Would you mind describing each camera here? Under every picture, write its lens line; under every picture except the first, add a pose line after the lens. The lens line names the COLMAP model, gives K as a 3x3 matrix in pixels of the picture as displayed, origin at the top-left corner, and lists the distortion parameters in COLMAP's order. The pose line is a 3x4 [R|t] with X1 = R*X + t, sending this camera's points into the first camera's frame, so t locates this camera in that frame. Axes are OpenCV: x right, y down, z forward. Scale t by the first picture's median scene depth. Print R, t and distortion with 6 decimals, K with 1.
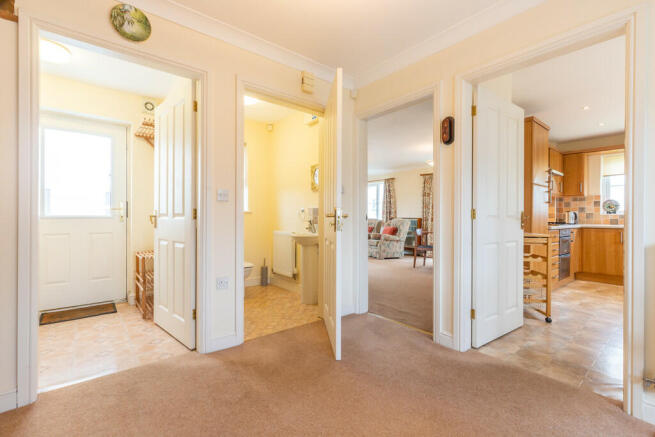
lens RADIAL K [[300.0, 0, 331.2], [0, 300.0, 215.8], [0, 0, 1]] dist [-0.001690, -0.000069]
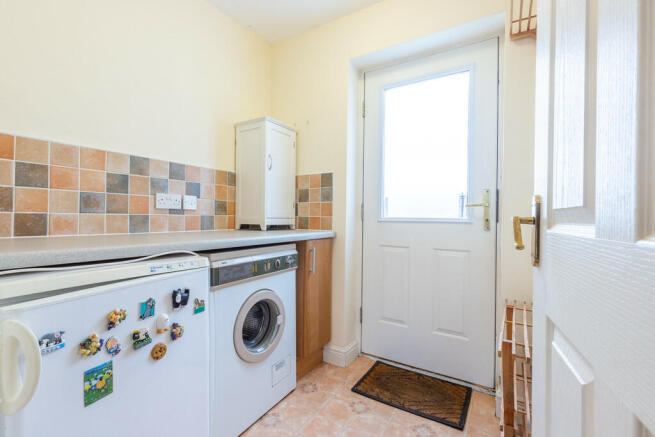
lens RADIAL K [[300.0, 0, 326.5], [0, 300.0, 217.6], [0, 0, 1]] dist [-0.001690, -0.000069]
pose [[0.334048, -0.000479, -0.942556, -0.398582], [-0.004297, 0.999989, -0.002032, 0.000839], [0.942546, 0.004729, 0.334042, 0.733306]]
